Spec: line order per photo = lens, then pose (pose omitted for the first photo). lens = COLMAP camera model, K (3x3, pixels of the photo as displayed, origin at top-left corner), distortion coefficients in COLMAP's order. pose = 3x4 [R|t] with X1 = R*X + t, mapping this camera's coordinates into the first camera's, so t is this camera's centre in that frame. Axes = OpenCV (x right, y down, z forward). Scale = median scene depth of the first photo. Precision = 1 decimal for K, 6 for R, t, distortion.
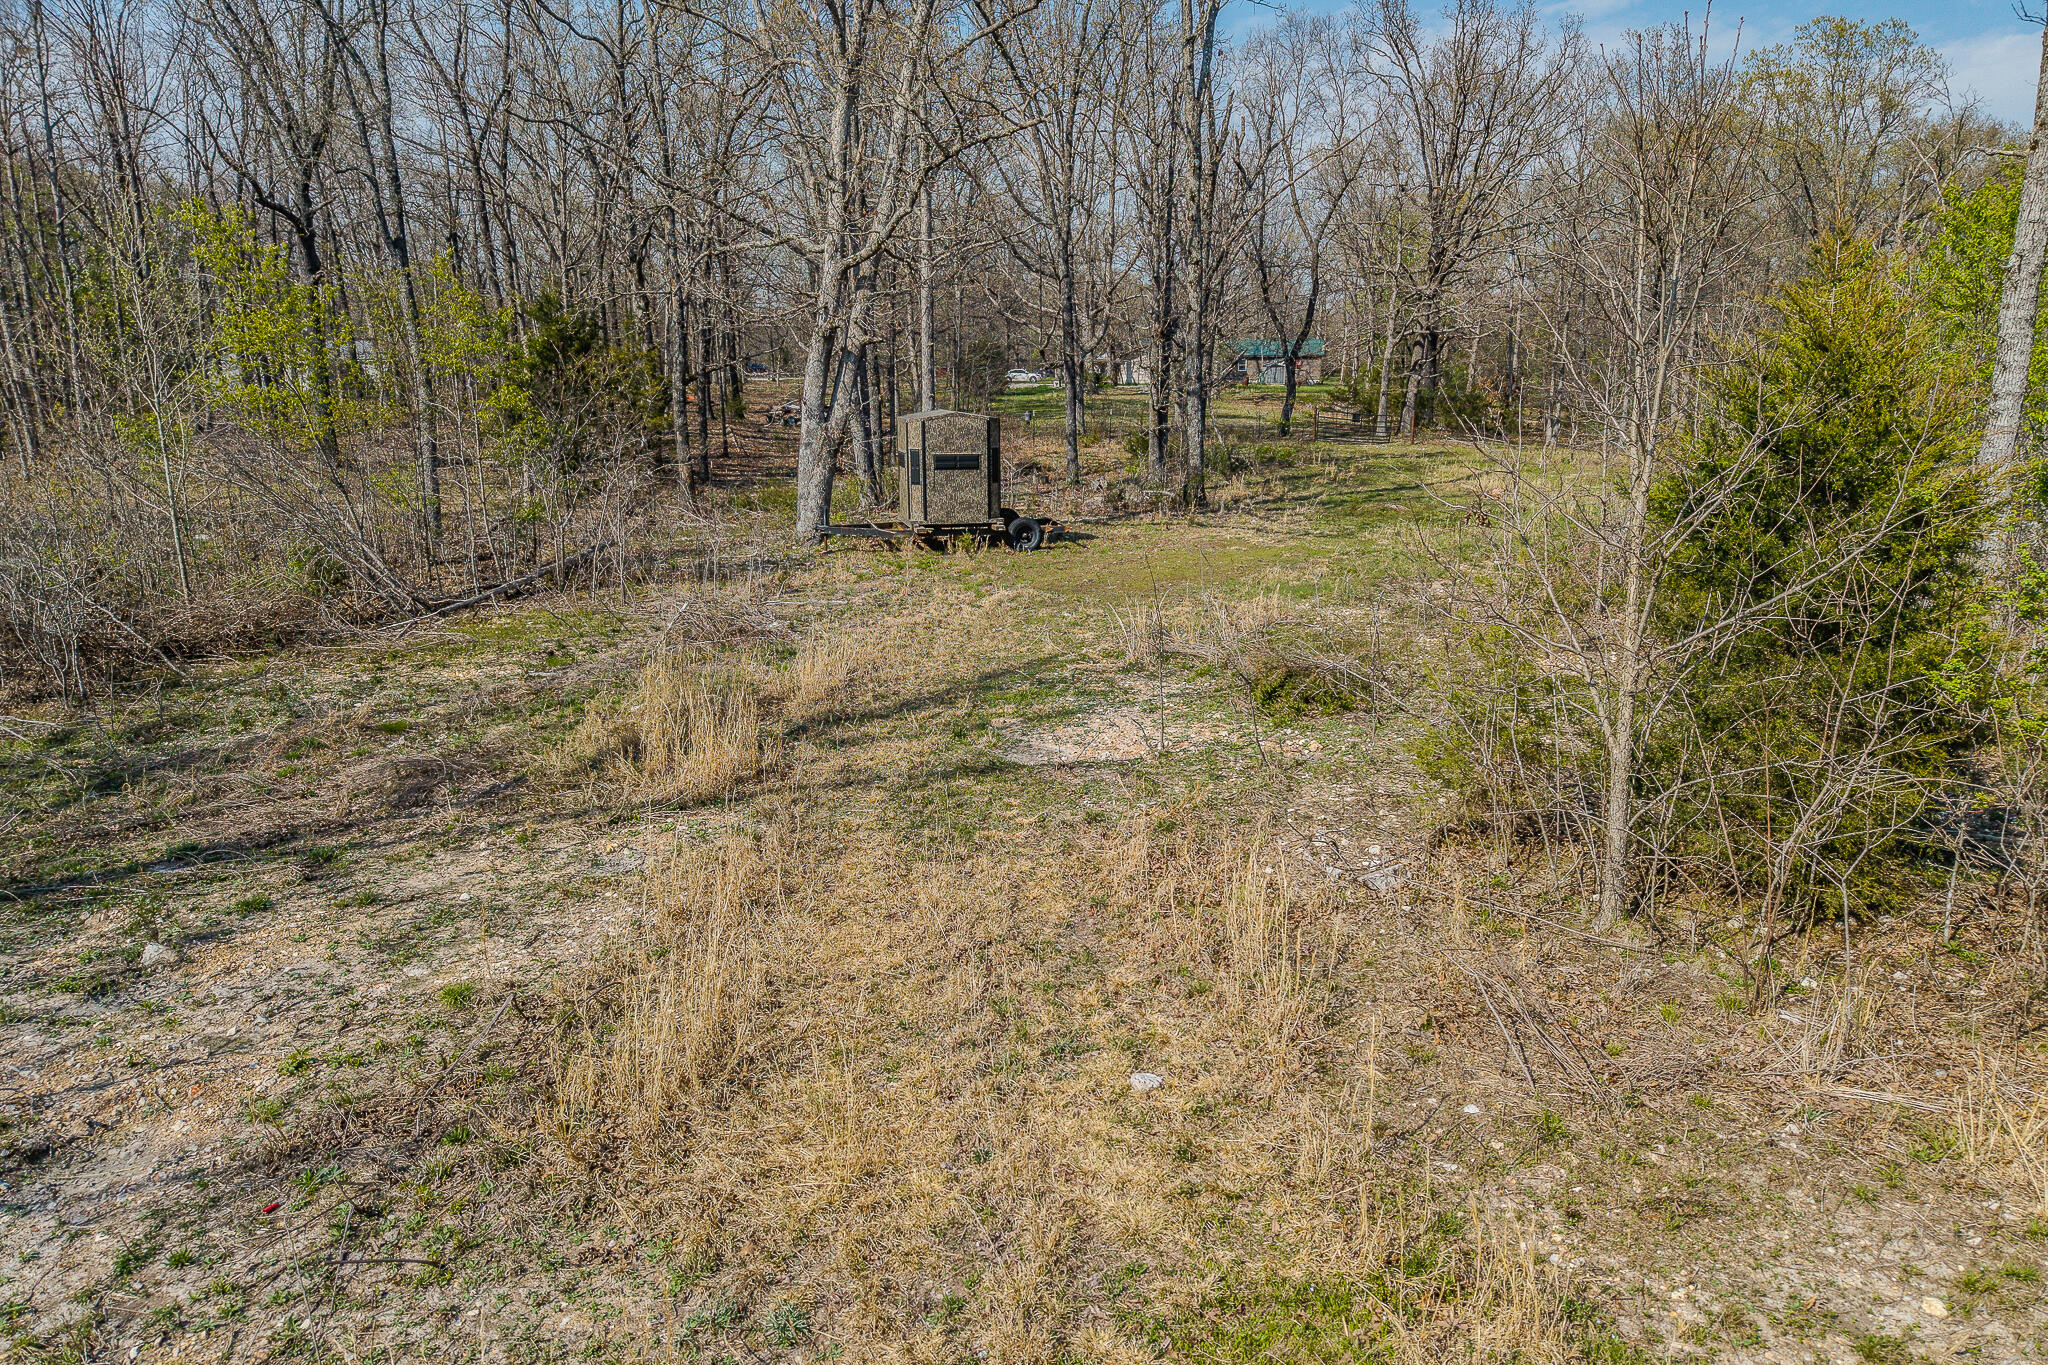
lens RADIAL K [[1379.5, 0, 1024.0], [0, 1379.5, 682.5], [0, 0, 1]] dist [0.023904, -0.023476]
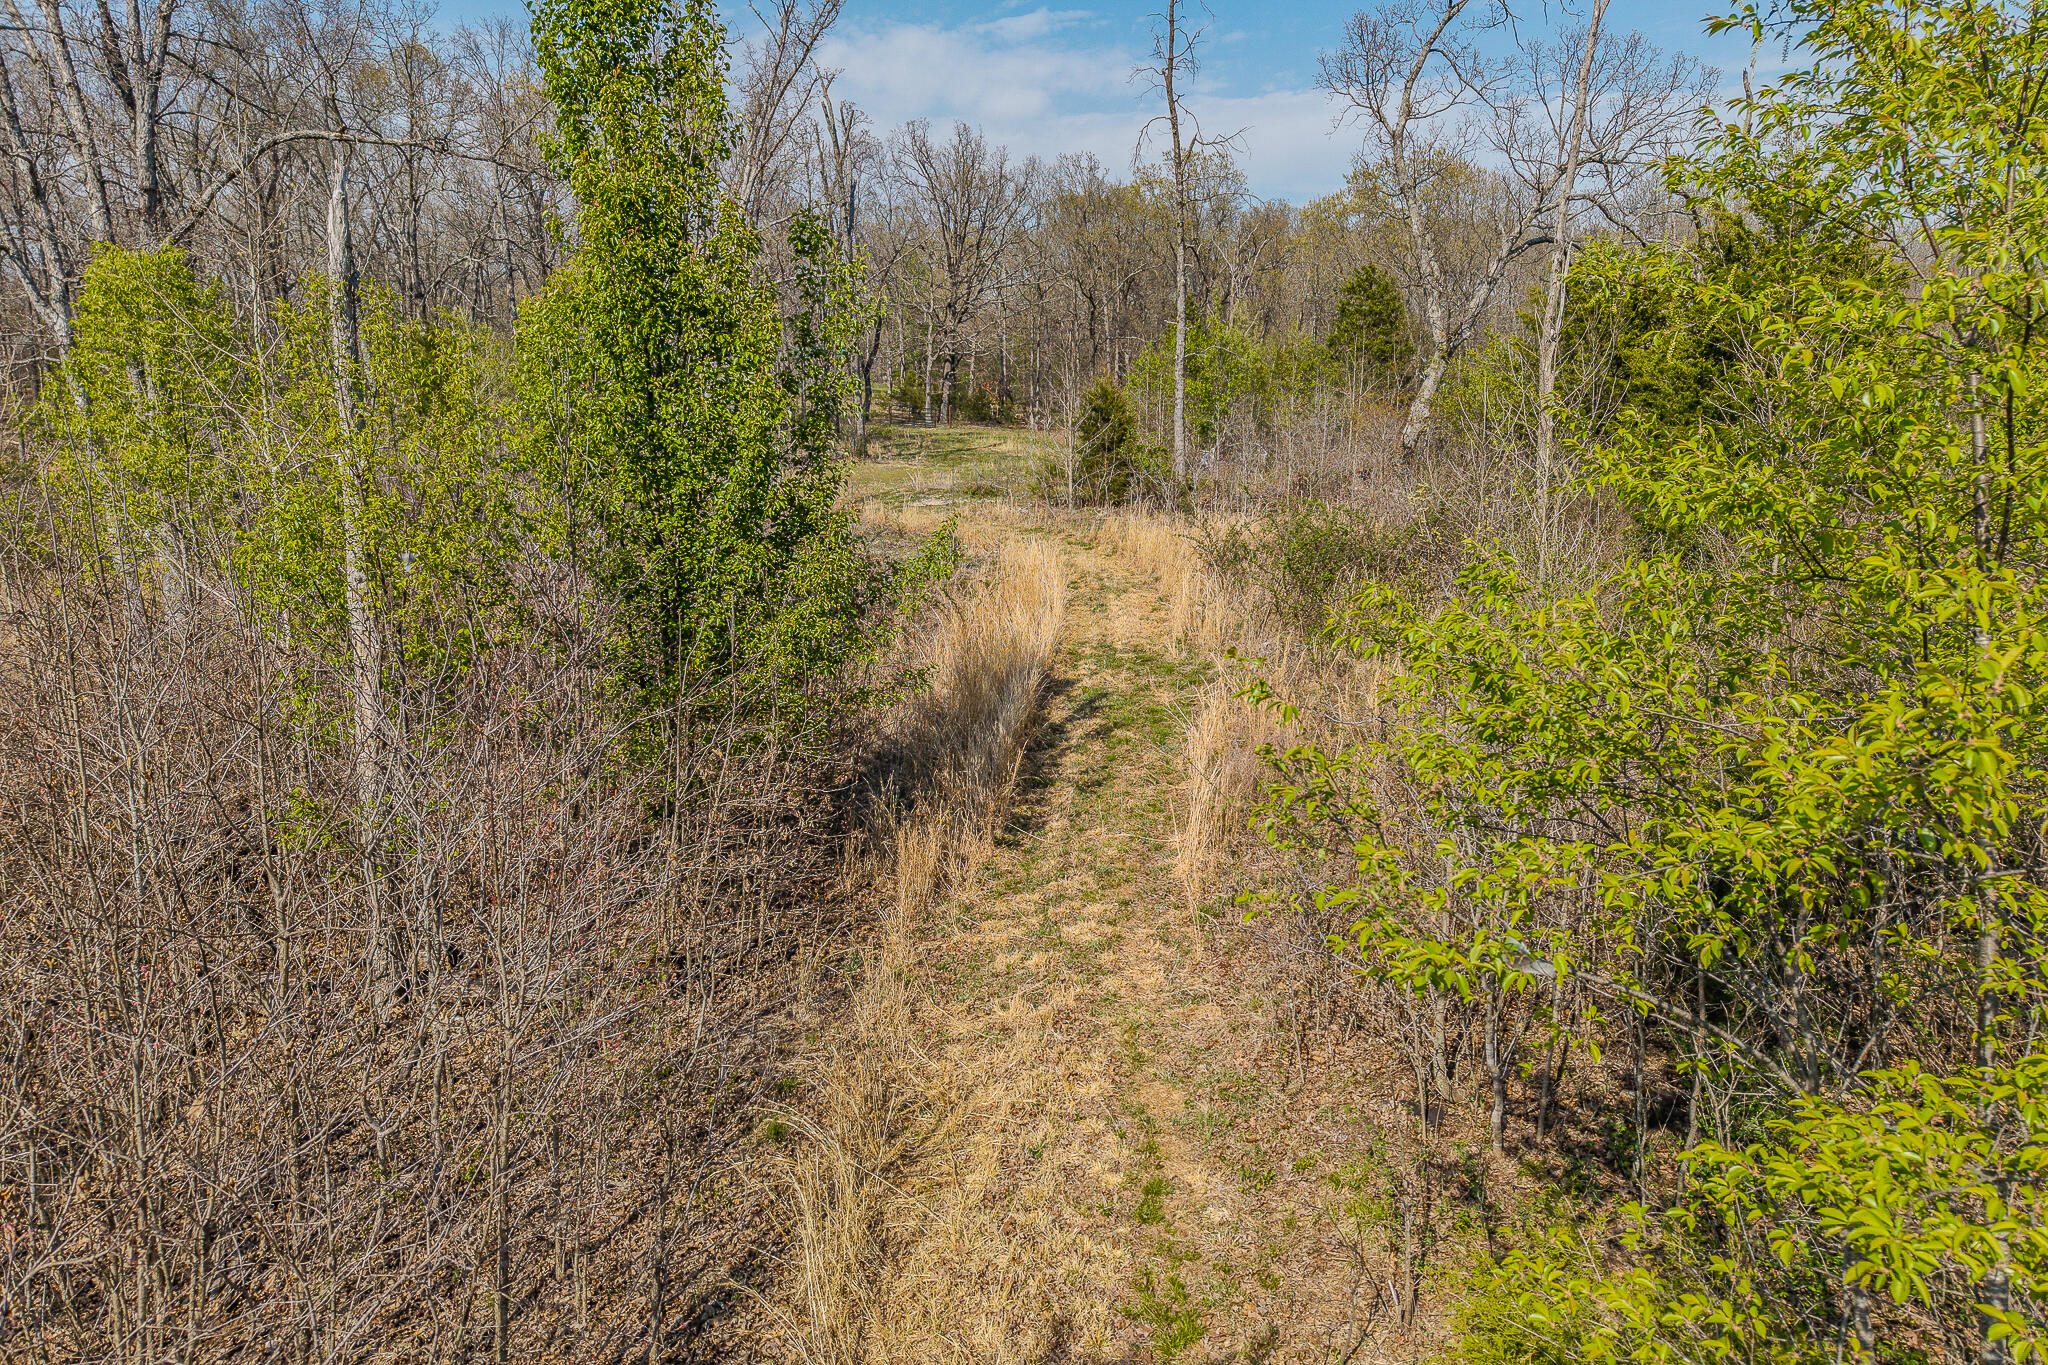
lens RADIAL K [[1379.5, 0, 1024.0], [0, 1379.5, 682.5], [0, 0, 1]] dist [0.023904, -0.023476]
pose [[0.935461, -0.071207, 0.346183, -0.184272], [0.070502, 0.997404, 0.014646, 0.088574], [-0.346327, 0.010706, 0.938053, -0.440946]]
